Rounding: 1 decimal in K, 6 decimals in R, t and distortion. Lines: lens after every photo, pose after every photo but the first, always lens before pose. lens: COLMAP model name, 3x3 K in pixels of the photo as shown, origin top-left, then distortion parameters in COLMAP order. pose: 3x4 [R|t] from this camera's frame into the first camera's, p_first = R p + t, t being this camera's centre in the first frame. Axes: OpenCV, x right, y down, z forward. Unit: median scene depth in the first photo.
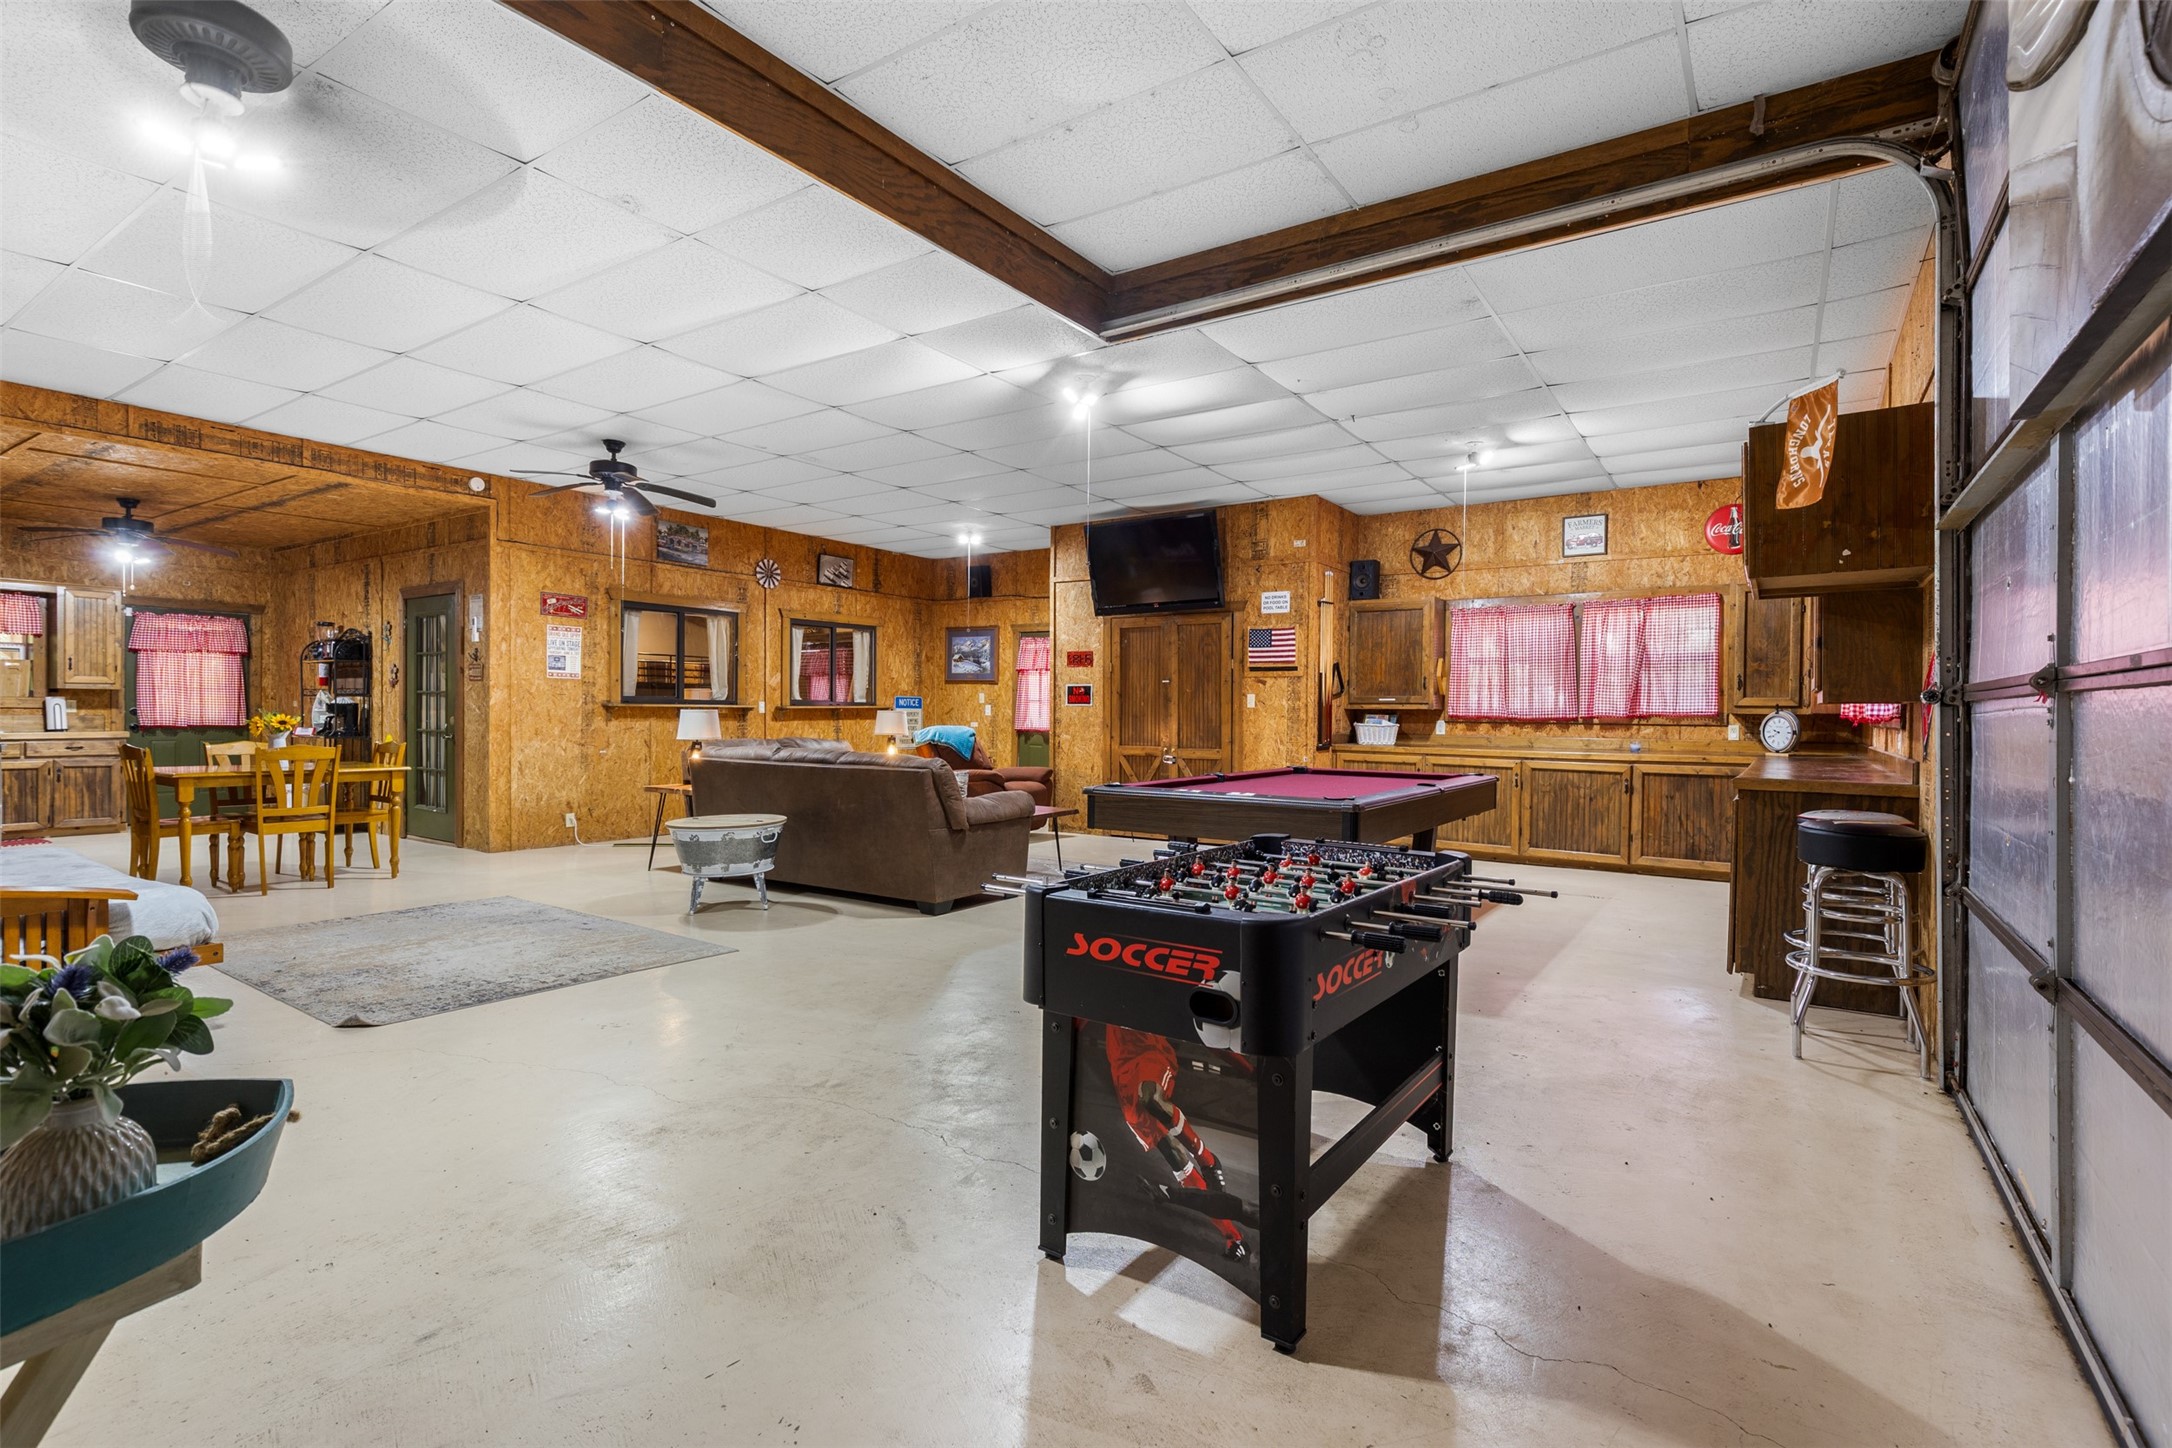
lens RADIAL K [[1007.6, 0, 1093.5], [0, 1007.6, 718.1], [0, 0, 1]] dist [0.000746, 0.000047]
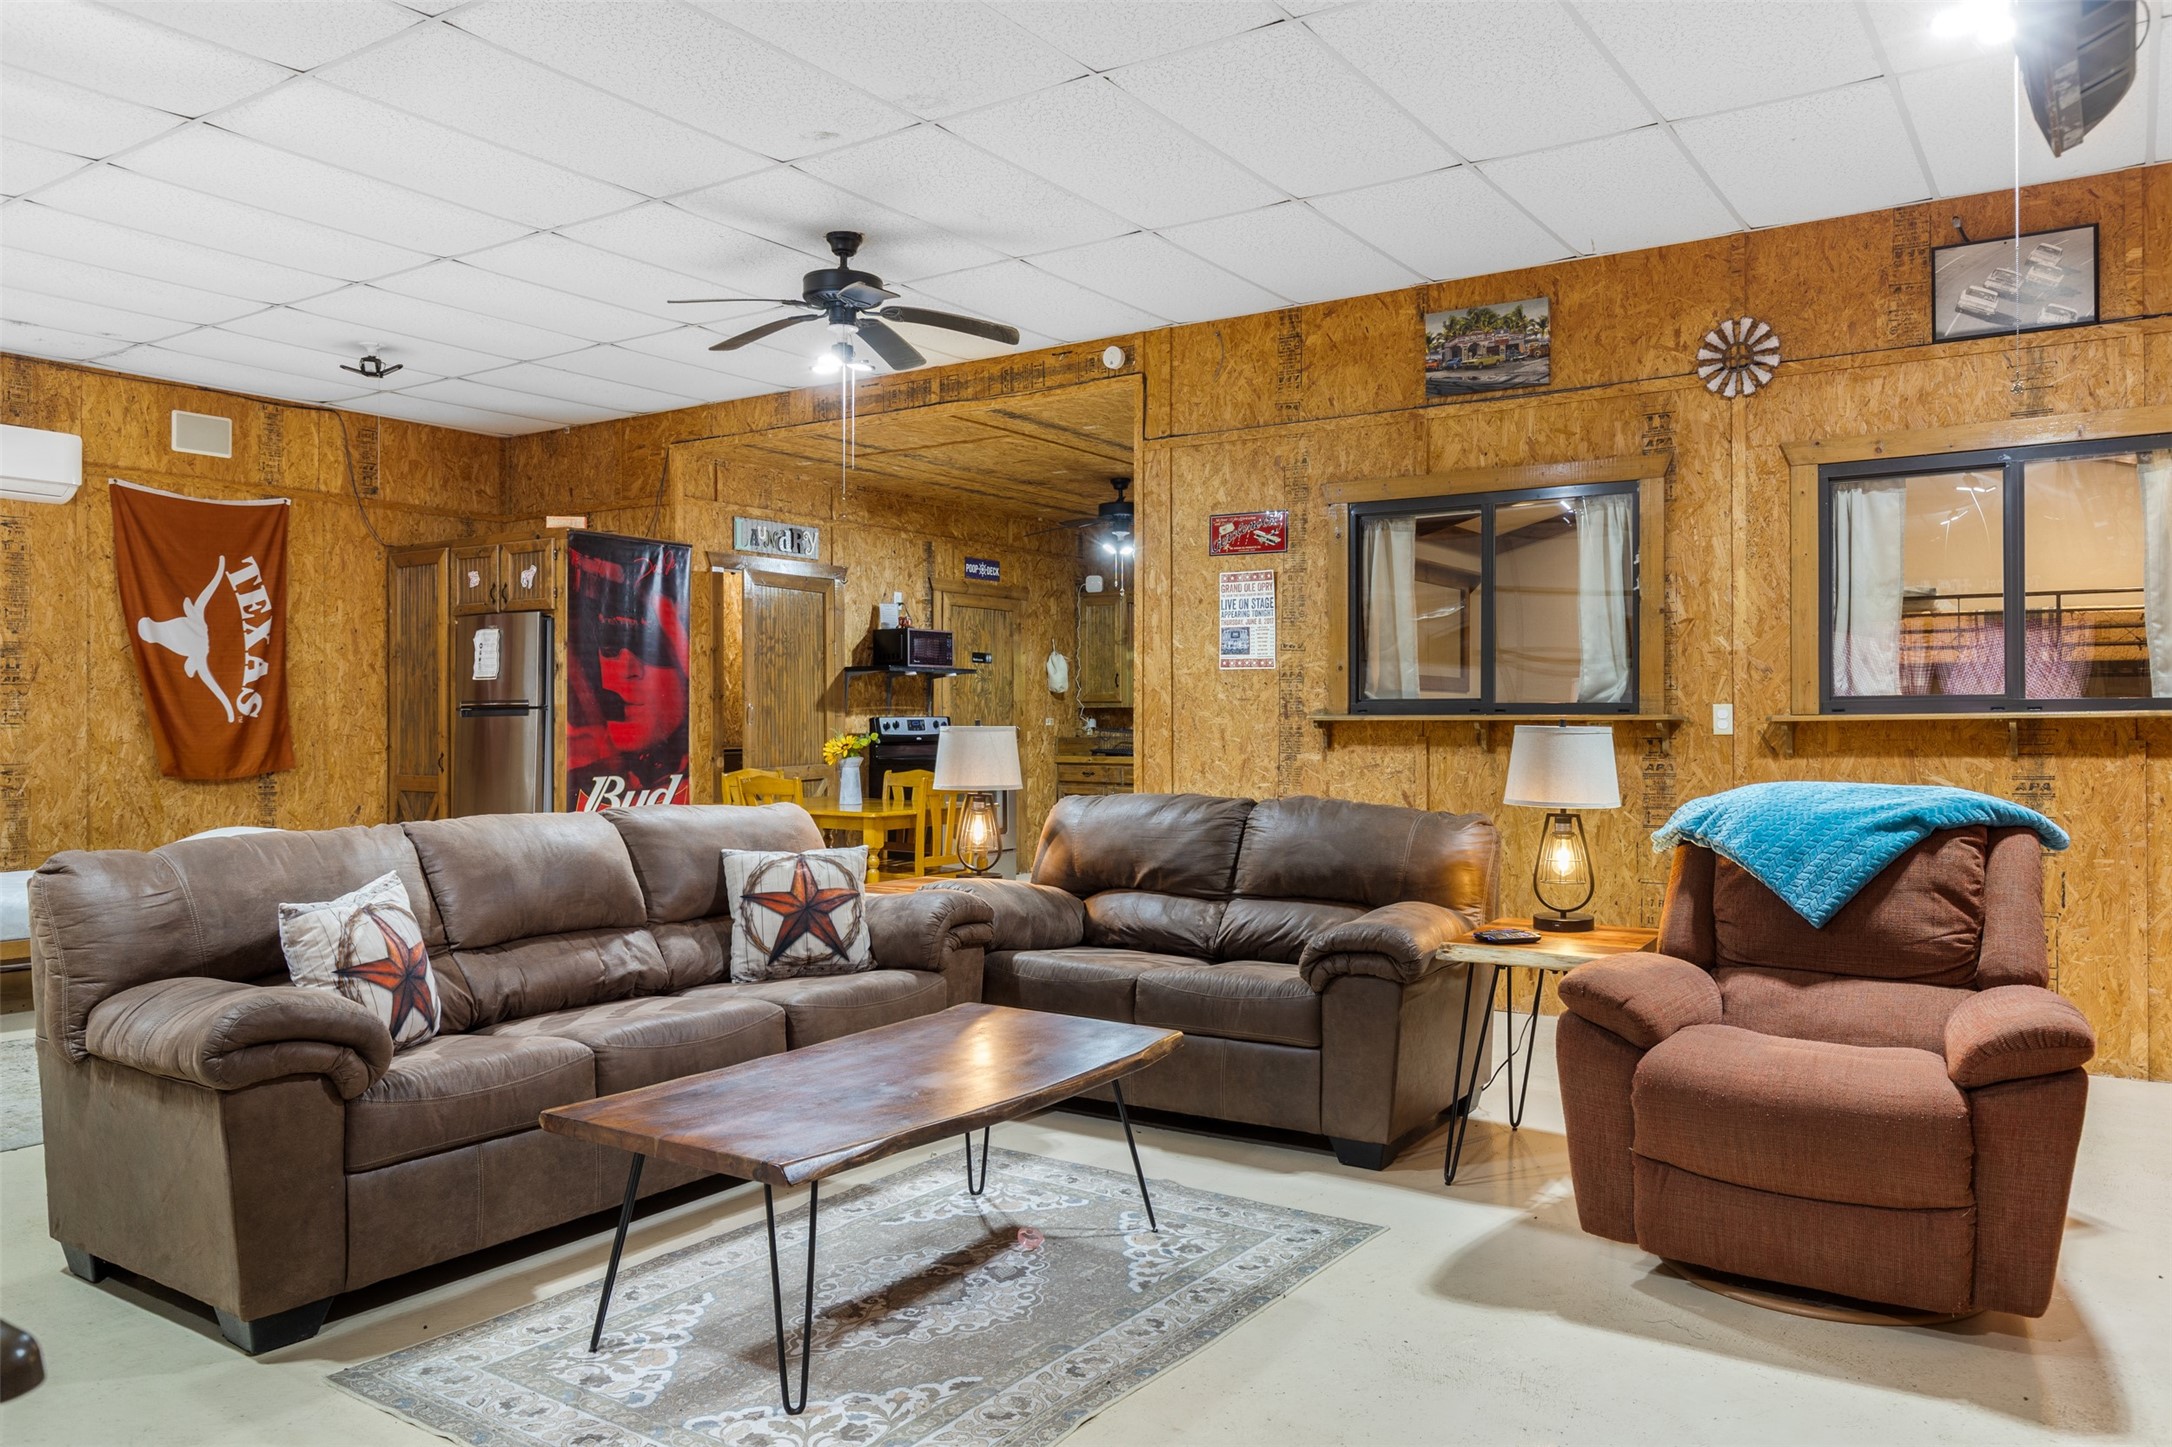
lens RADIAL K [[1512.4, 0, 1092.4], [0, 1512.4, 717.9], [0, 0, 1]] dist [0.004092, 0.000937]
pose [[0.006452, -0.007400, -0.999952, 0.265684], [-0.003652, 0.999966, -0.007423, -0.007379], [0.999973, 0.003700, 0.006425, 0.880574]]
